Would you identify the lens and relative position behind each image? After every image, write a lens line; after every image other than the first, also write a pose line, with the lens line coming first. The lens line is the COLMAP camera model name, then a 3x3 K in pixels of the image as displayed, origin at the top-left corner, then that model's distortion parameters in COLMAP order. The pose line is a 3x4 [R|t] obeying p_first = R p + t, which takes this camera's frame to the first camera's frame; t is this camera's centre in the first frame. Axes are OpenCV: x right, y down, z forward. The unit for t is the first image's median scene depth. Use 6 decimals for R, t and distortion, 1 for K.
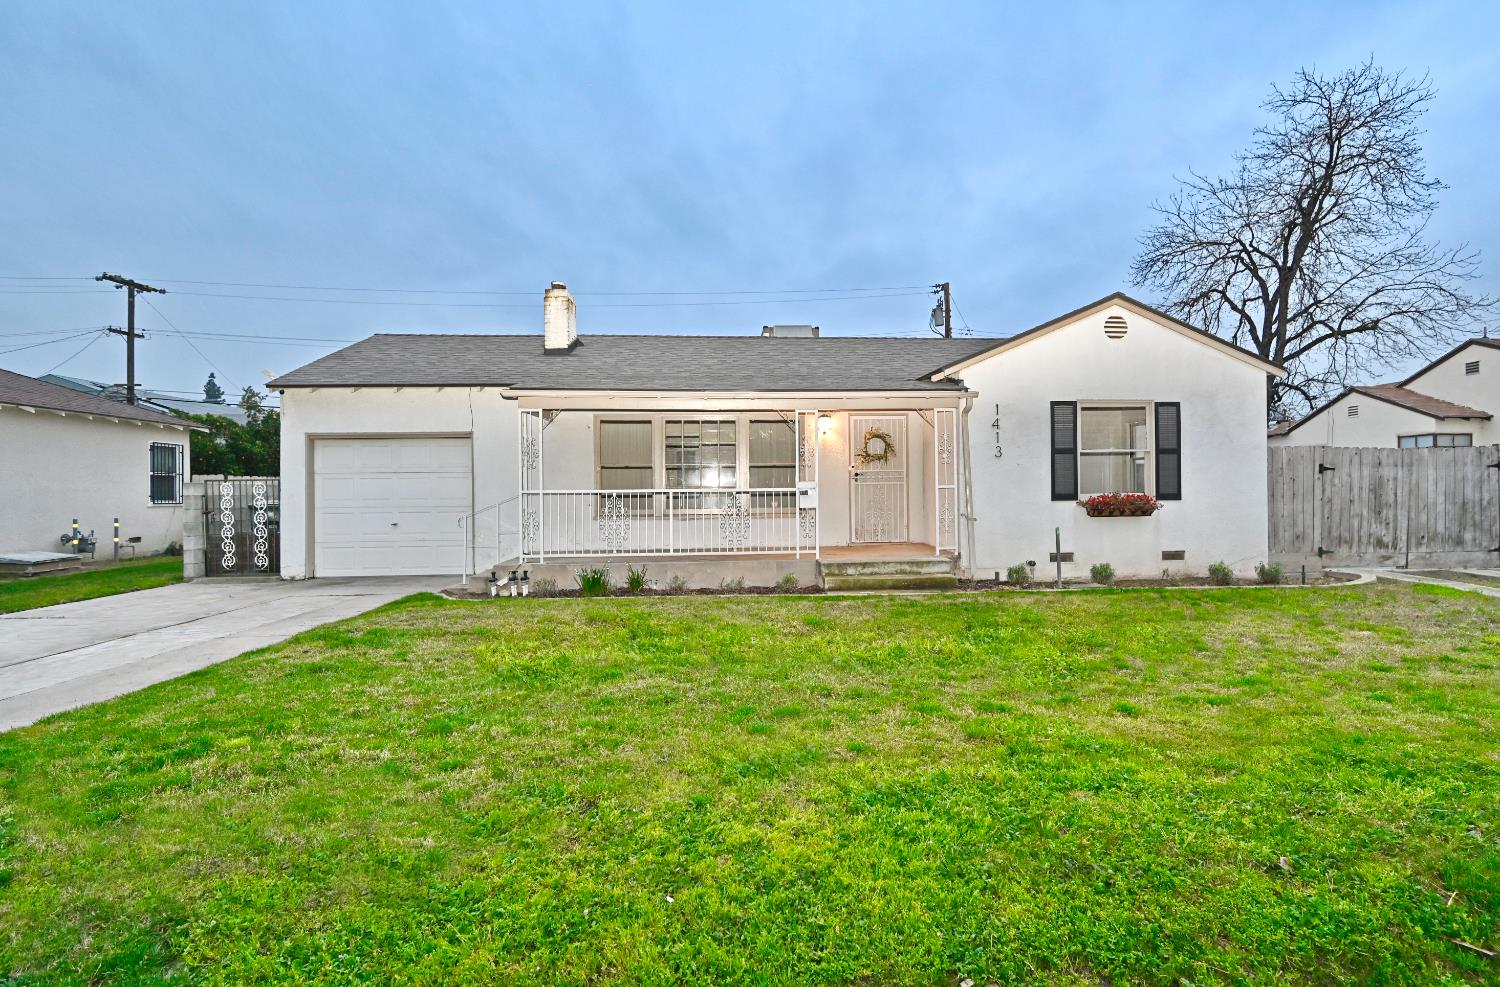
lens RADIAL K [[713.3, 0, 745.8], [0, 713.3, 494.0], [0, 0, 1]] dist [-0.001832, -0.000217]
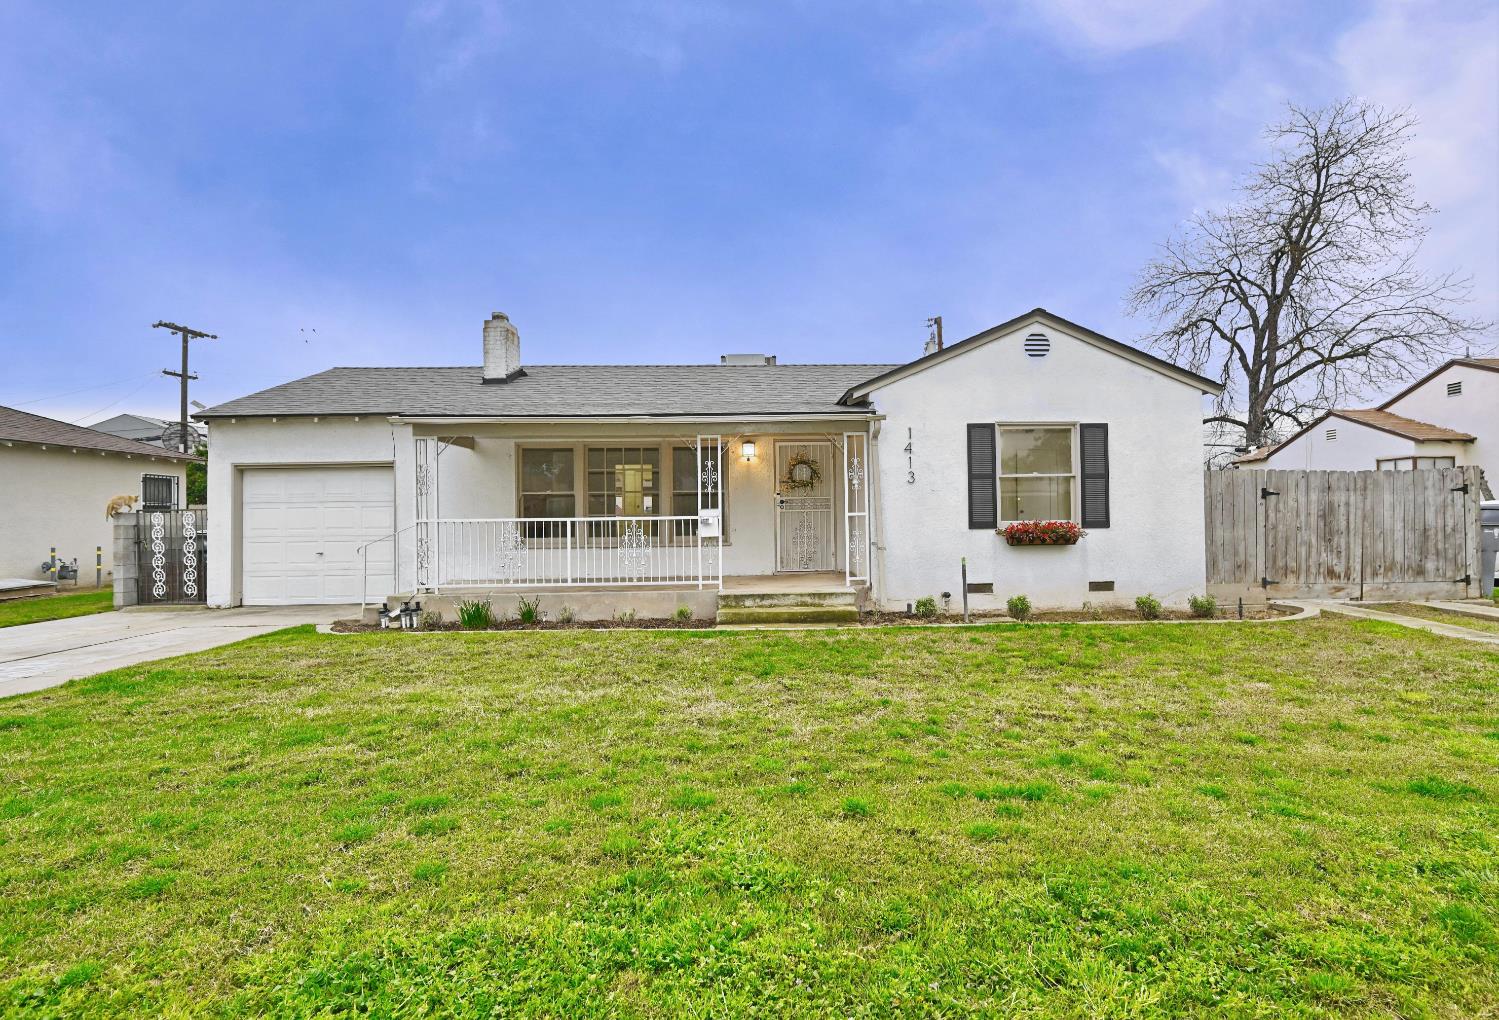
lens RADIAL K [[661.1, 0, 748.1], [0, 661.1, 514.3], [0, 0, 1]] dist [-0.002758, 0.000118]
pose [[0.999010, -0.003575, -0.044336, 0.169936], [0.003191, 0.999957, -0.008739, -0.002929], [0.044365, 0.008589, 0.998978, 0.105970]]
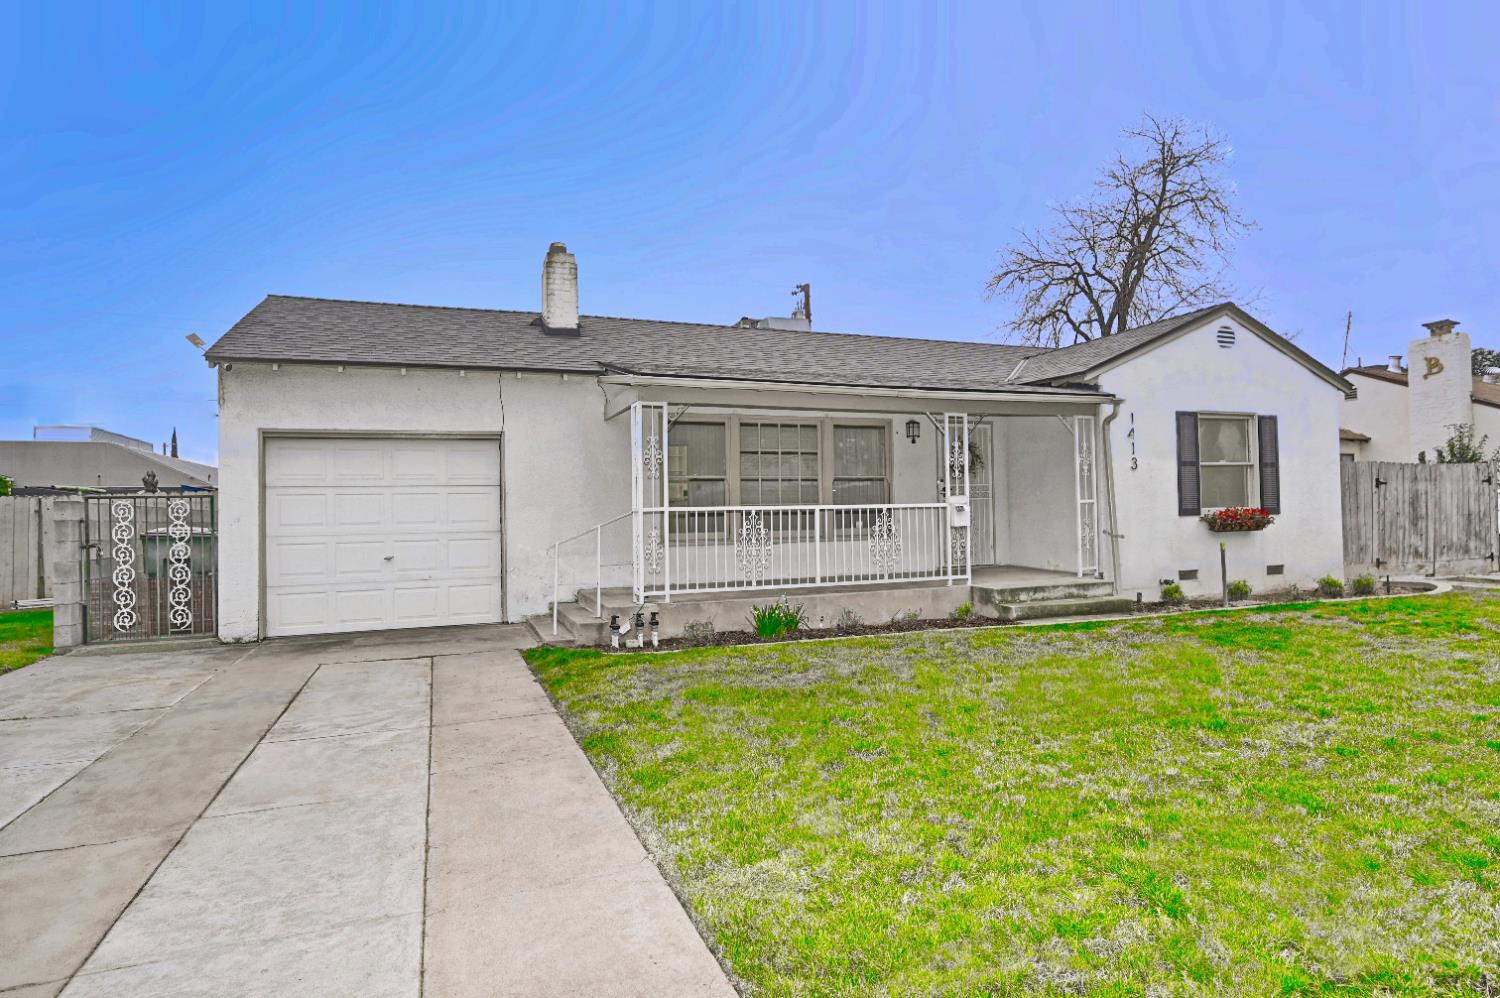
lens RADIAL K [[838.7, 0, 727.3], [0, 838.7, 488.4], [0, 0, 1]] dist [-0.001787, -0.001405]
pose [[0.956658, 0.001006, 0.291212, -0.458673], [0.010896, 0.999170, -0.039246, 0.010140], [-0.291010, 0.040719, 0.955853, 0.103082]]
